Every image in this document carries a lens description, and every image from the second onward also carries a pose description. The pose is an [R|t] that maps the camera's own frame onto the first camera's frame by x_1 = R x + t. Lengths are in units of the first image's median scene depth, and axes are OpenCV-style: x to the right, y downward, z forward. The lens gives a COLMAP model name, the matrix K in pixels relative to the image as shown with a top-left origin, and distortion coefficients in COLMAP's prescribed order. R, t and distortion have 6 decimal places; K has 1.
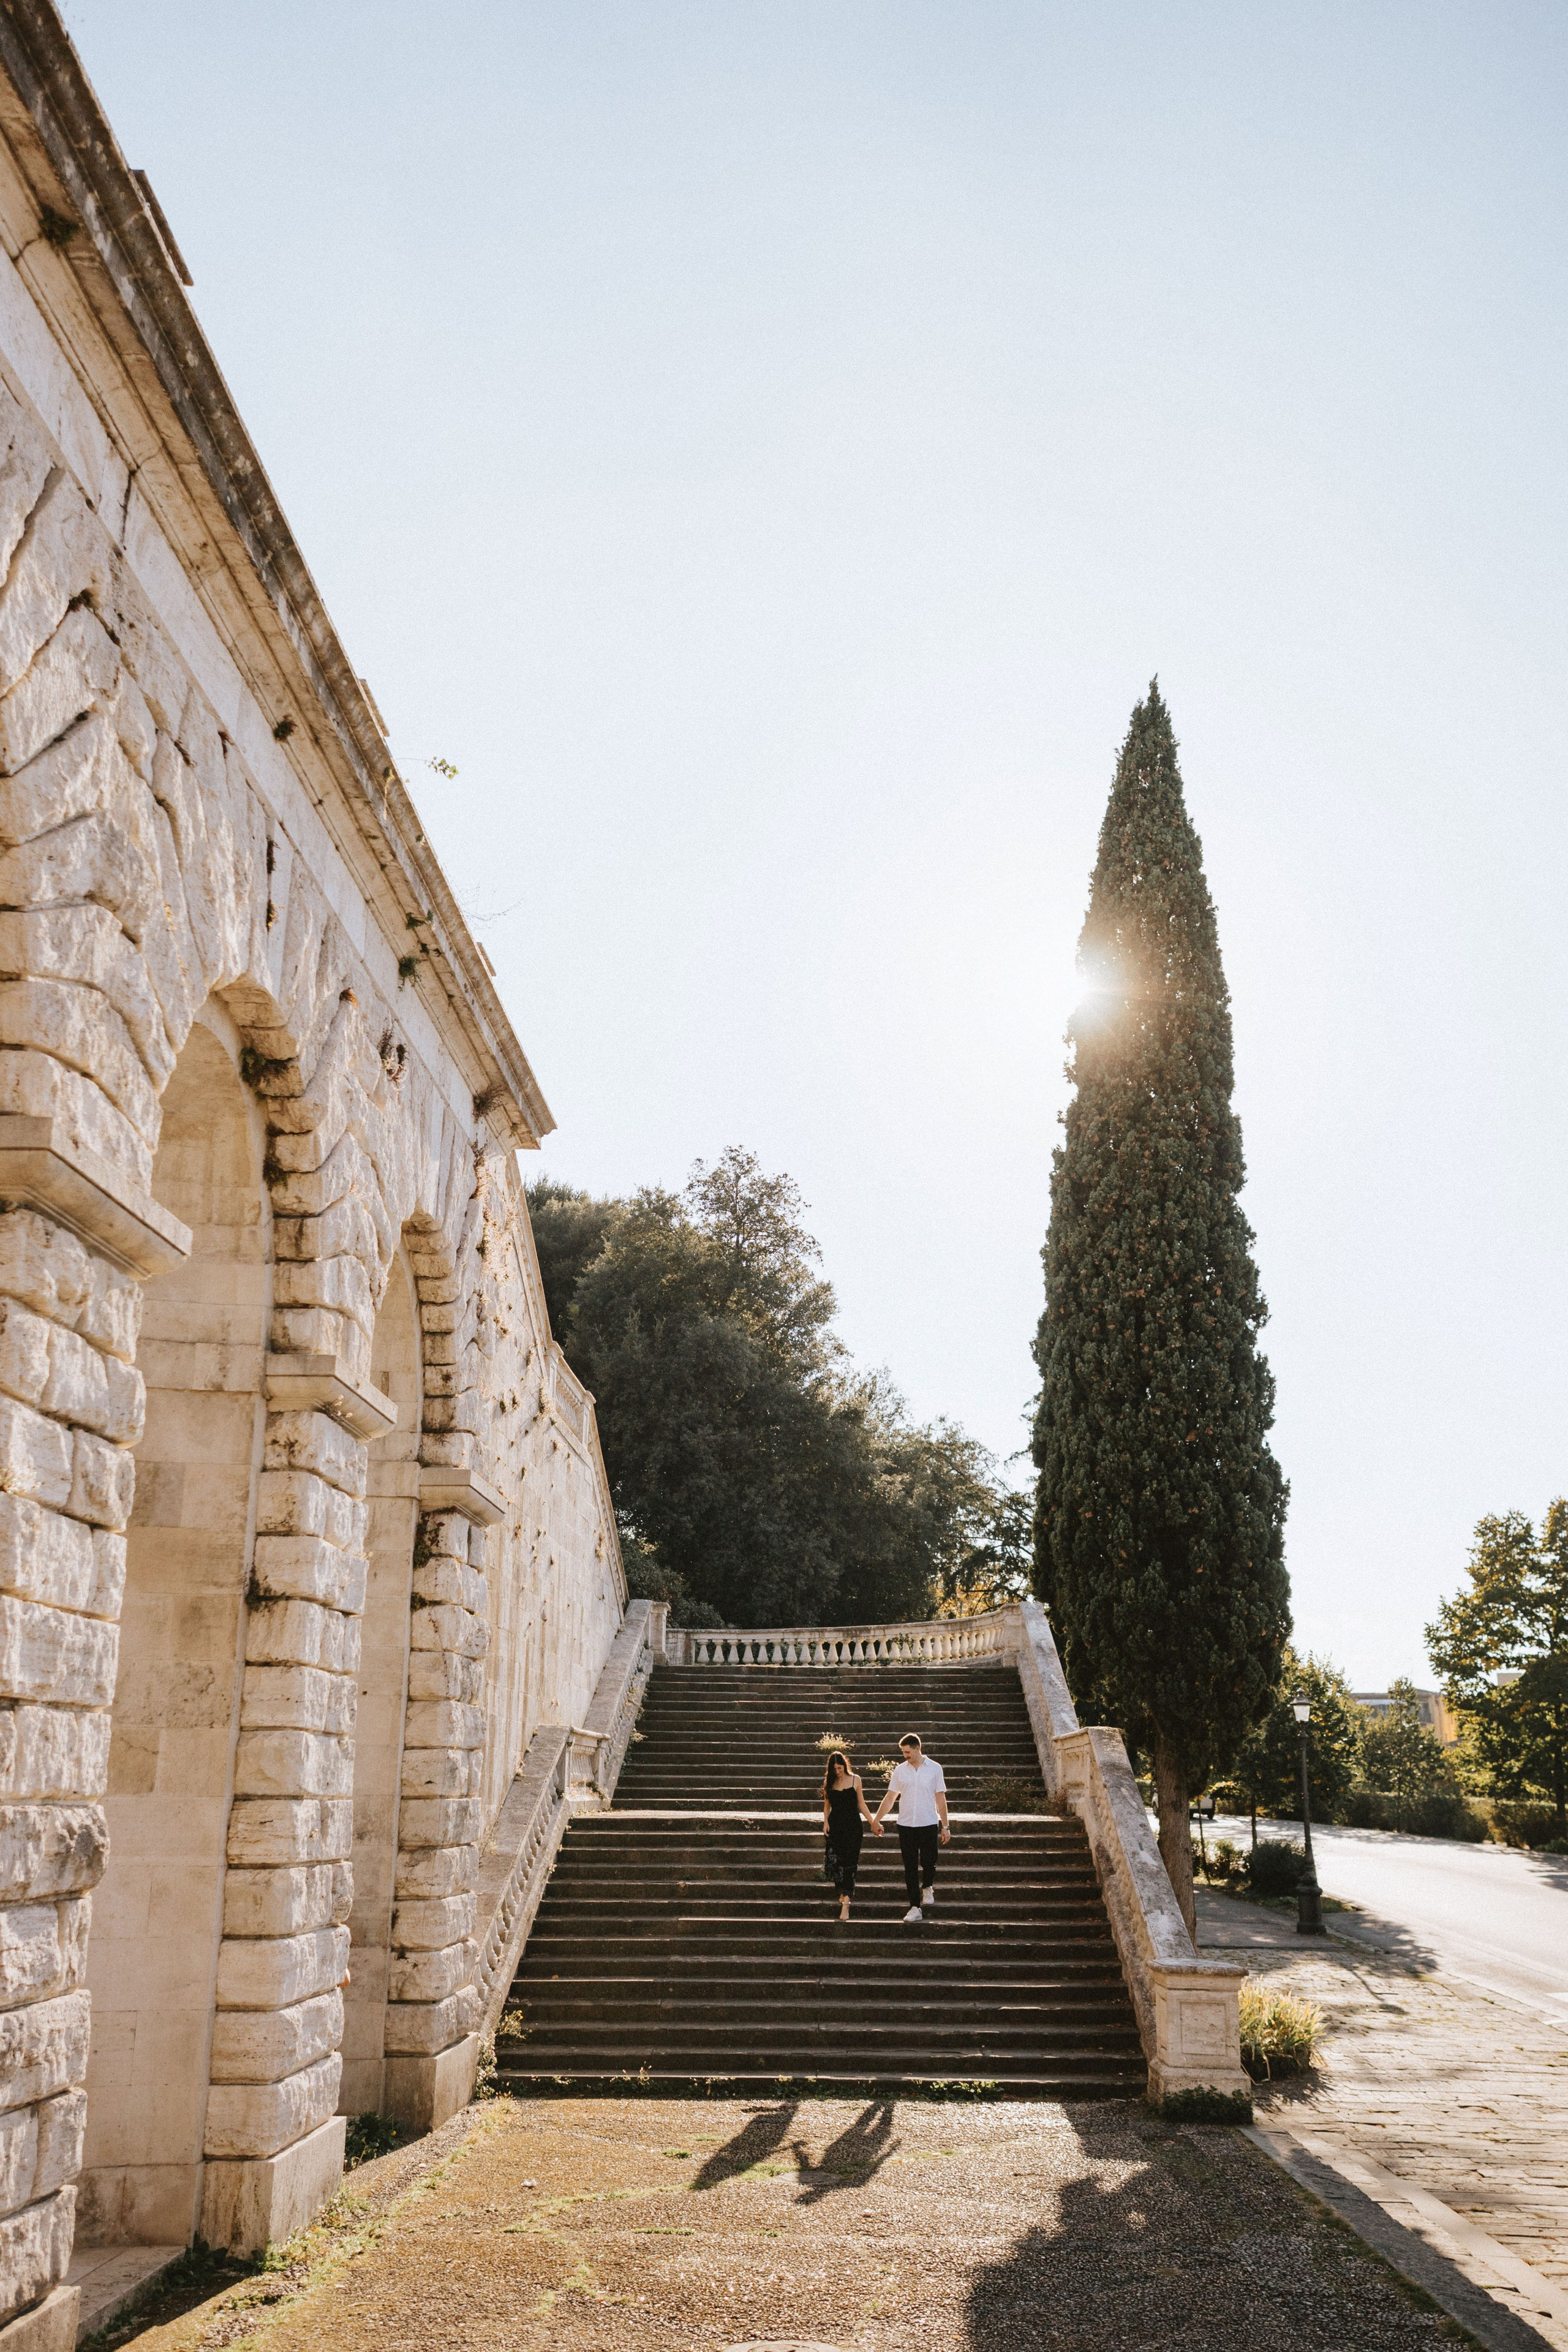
lens RADIAL K [[2174.7, 0, 784.0], [0, 2174.7, 1176.0], [0, 0, 1]] dist [0.027294, 0.003512]
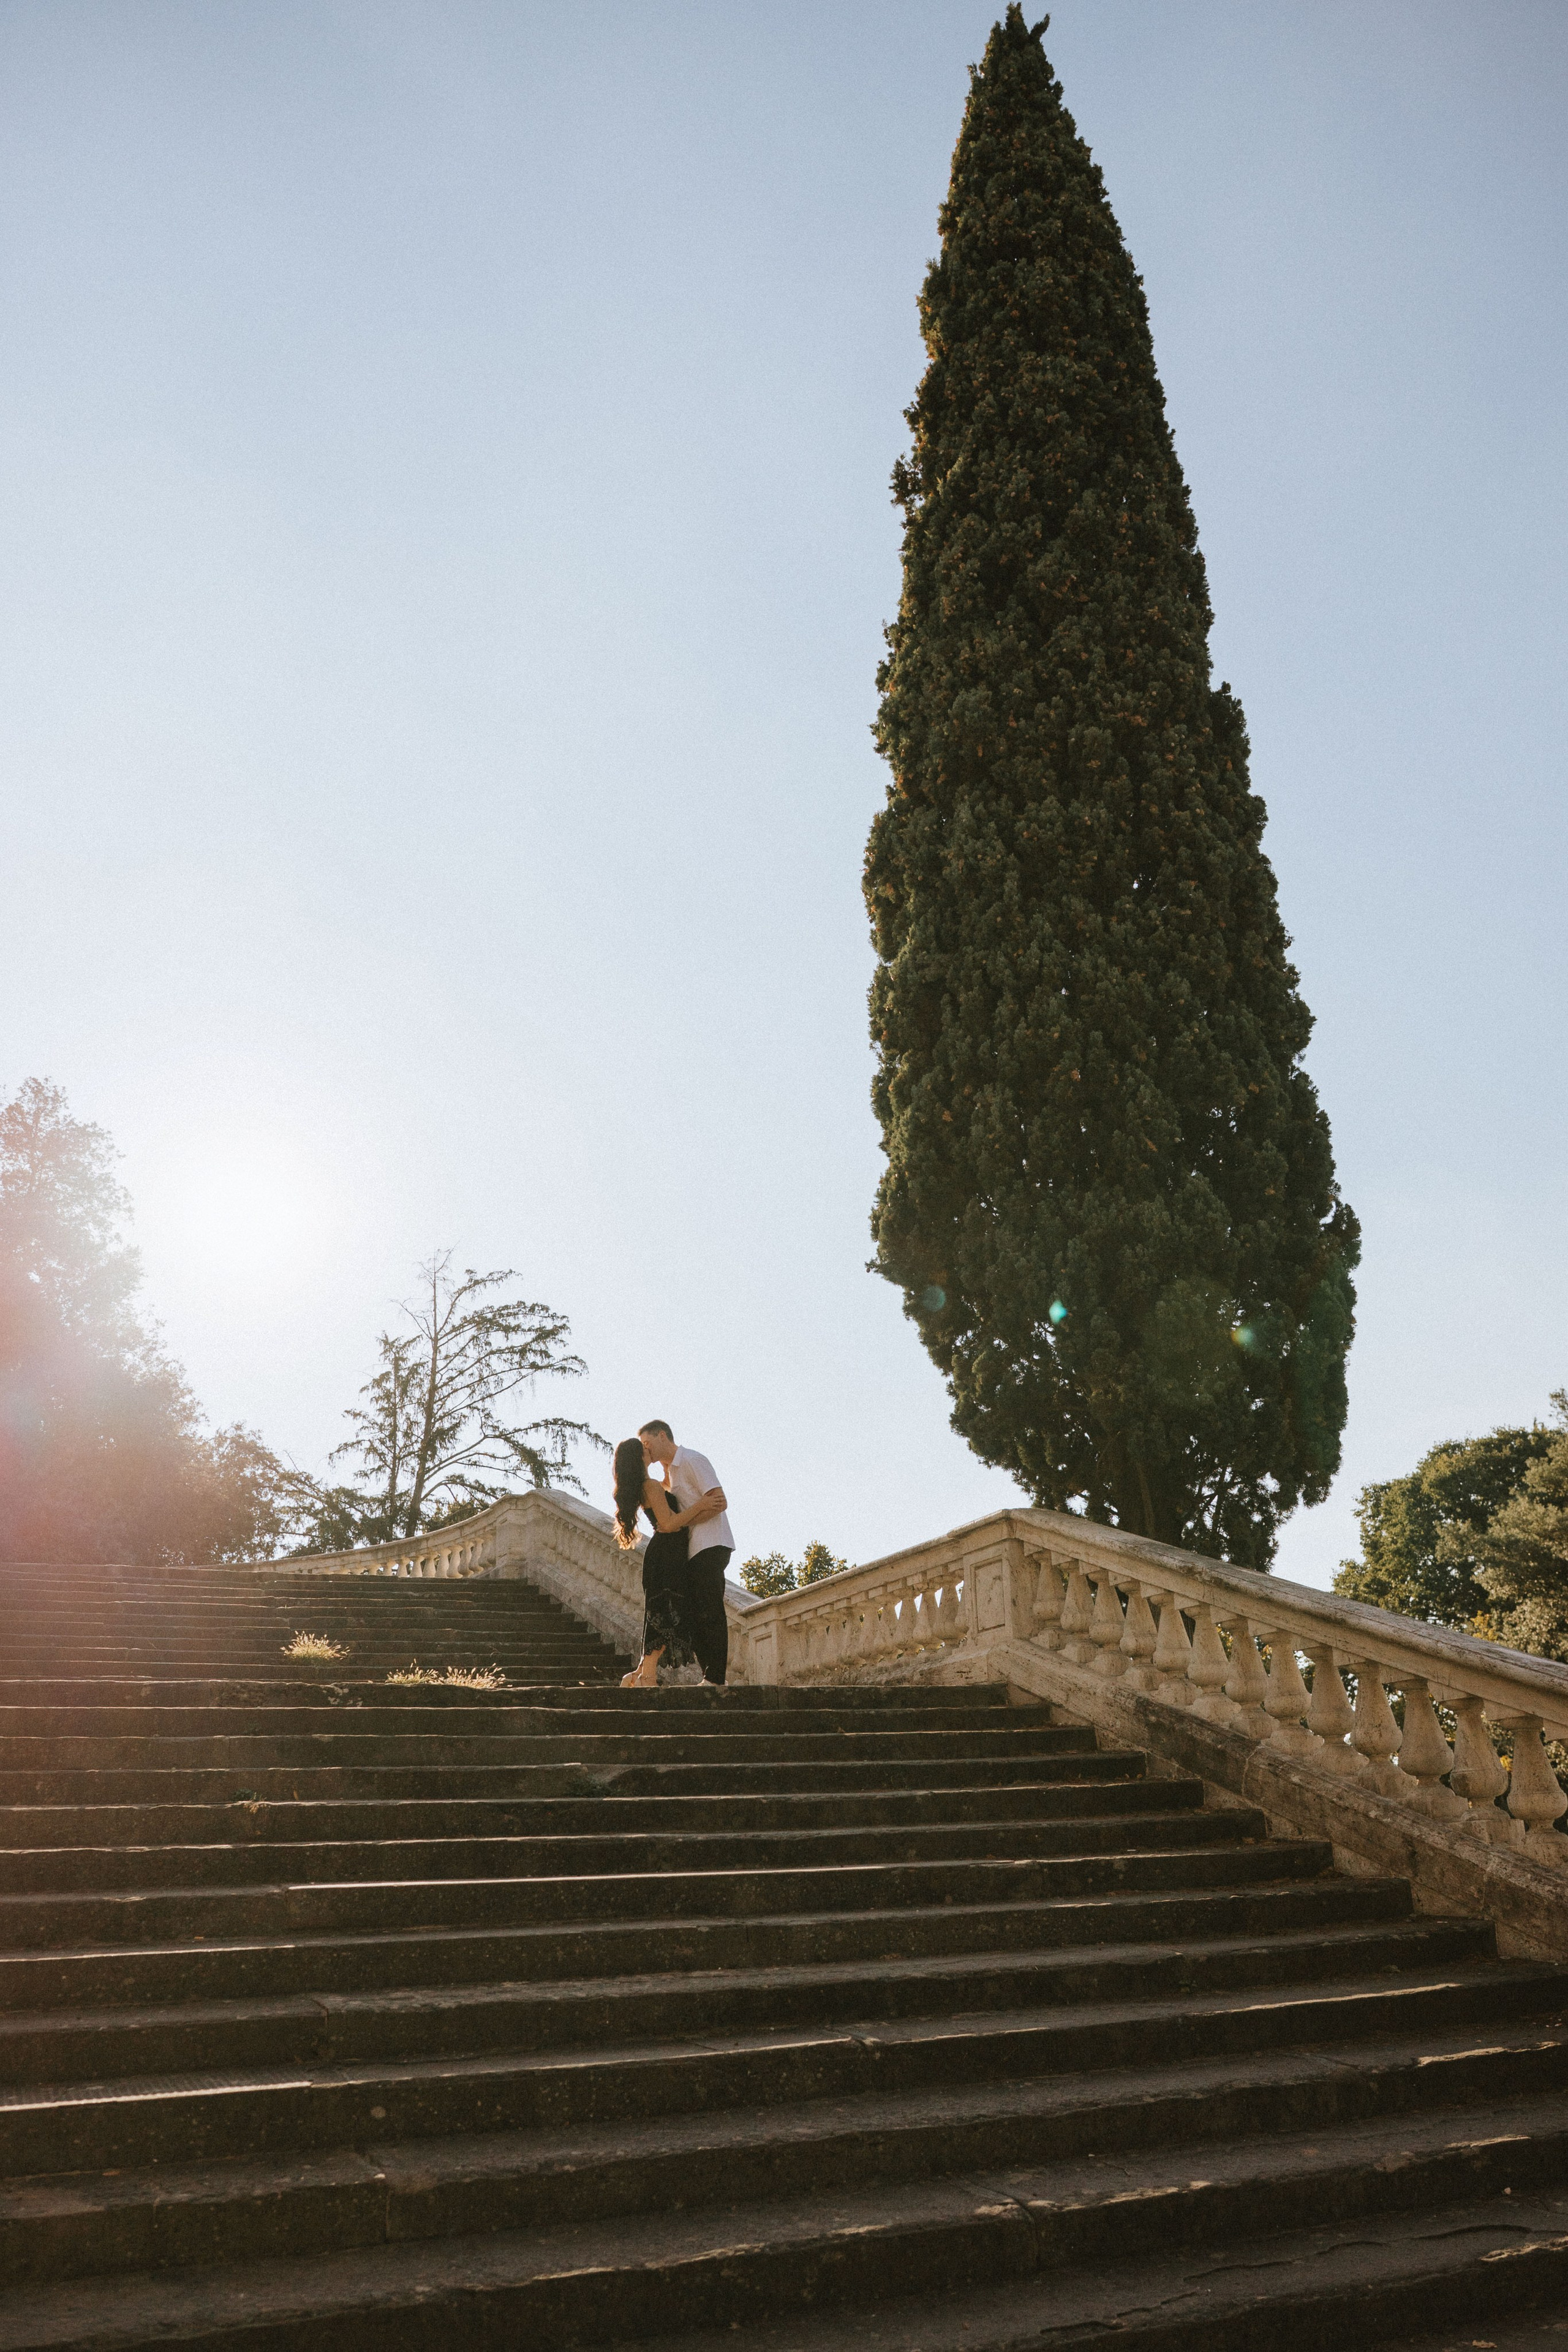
lens RADIAL K [[1765.4, 0, 783.8], [0, 1765.4, 1259.1], [0, 0, 1]] dist [-0.061461, 0.000458]
pose [[0.905508, 0.097380, 0.413005, -0.087847], [-0.071145, 0.994374, -0.078473, 0.233090], [-0.418323, 0.041675, 0.907342, 0.647246]]
